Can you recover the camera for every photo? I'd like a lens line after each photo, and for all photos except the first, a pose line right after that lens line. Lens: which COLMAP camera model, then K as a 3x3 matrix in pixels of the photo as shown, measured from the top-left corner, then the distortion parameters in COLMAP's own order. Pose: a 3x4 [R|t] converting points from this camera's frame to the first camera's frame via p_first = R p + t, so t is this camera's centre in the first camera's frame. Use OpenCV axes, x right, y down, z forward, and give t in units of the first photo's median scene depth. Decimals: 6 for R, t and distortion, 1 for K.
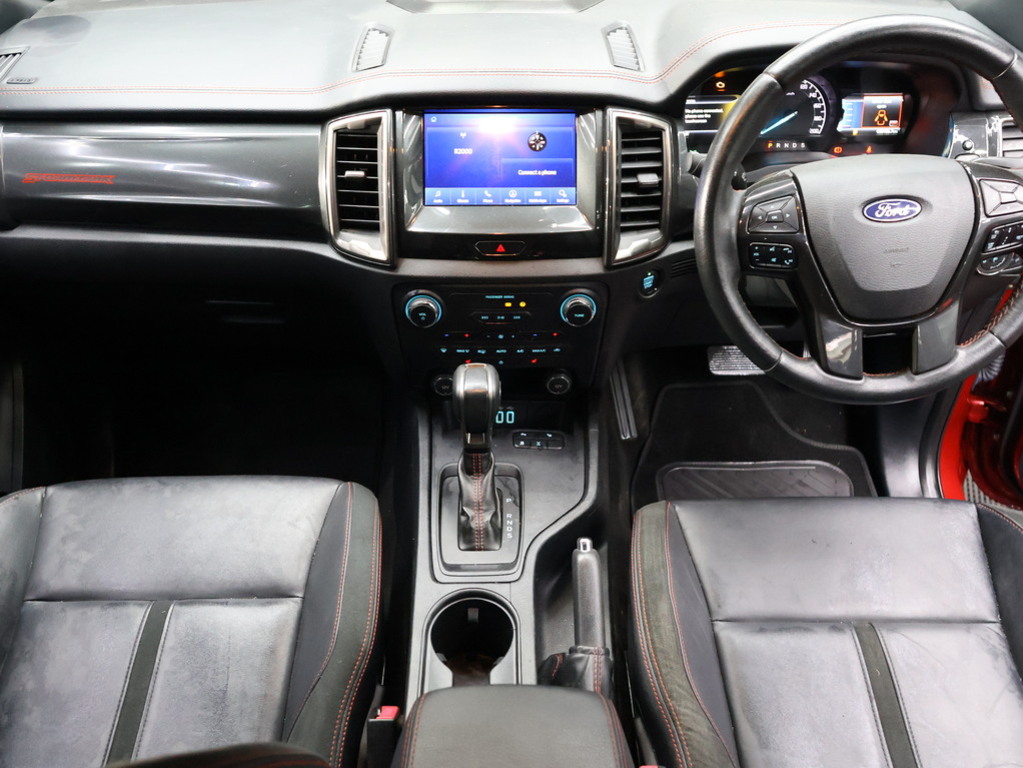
lens RADIAL K [[861.3, 0, 513.9], [0, 861.3, 387.4], [0, 0, 1]] dist [0.015882, -0.001372]
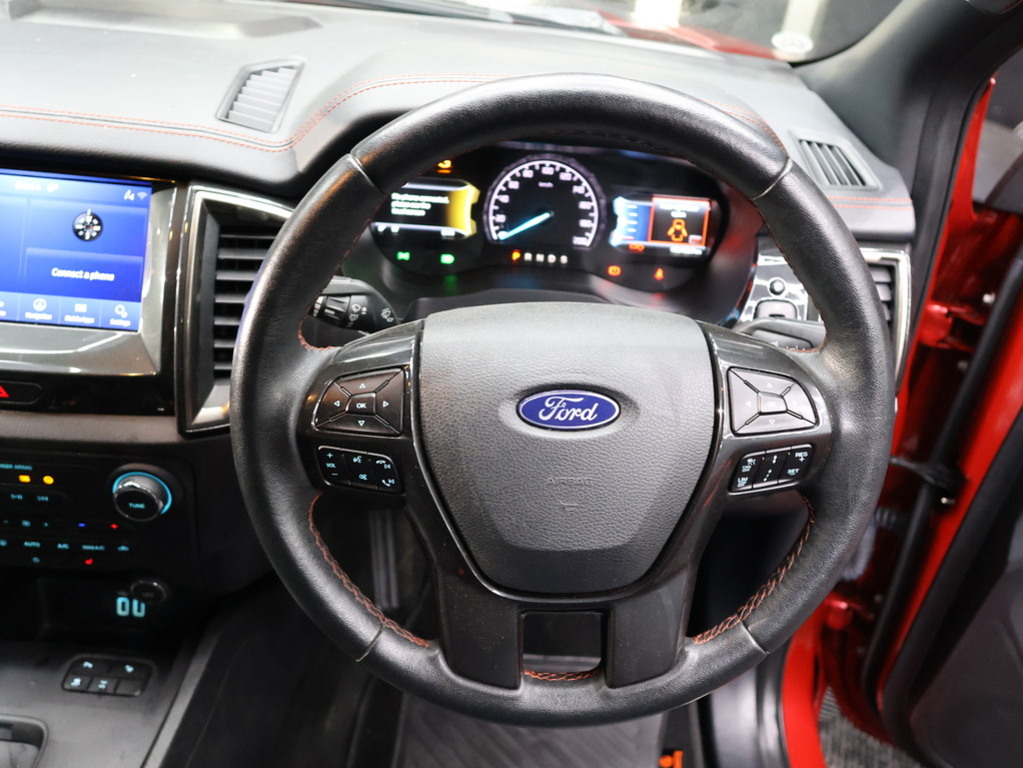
lens RADIAL K [[861.3, 0, 503.9], [0, 861.3, 389.8], [0, 0, 1]] dist [0.015882, -0.001372]
pose [[0.996425, 0.082615, 0.017674, 0.327714], [-0.081557, 0.995207, -0.053966, -0.157261], [-0.022047, 0.052331, 0.998386, 0.370660]]
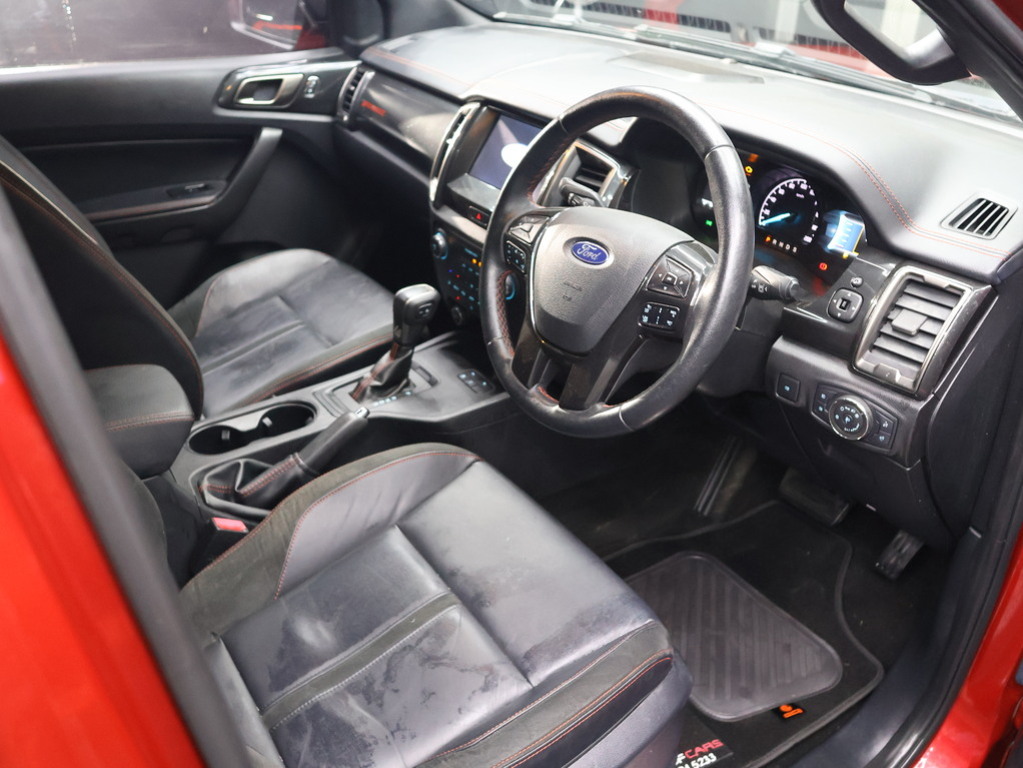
lens RADIAL K [[861.3, 0, 507.0], [0, 861.3, 384.6], [0, 0, 1]] dist [0.015882, -0.001372]
pose [[0.550752, 0.426621, -0.717402, 1.060661], [-0.507209, 0.853669, 0.118270, -0.117594], [0.662881, 0.298736, 0.686547, 0.191127]]
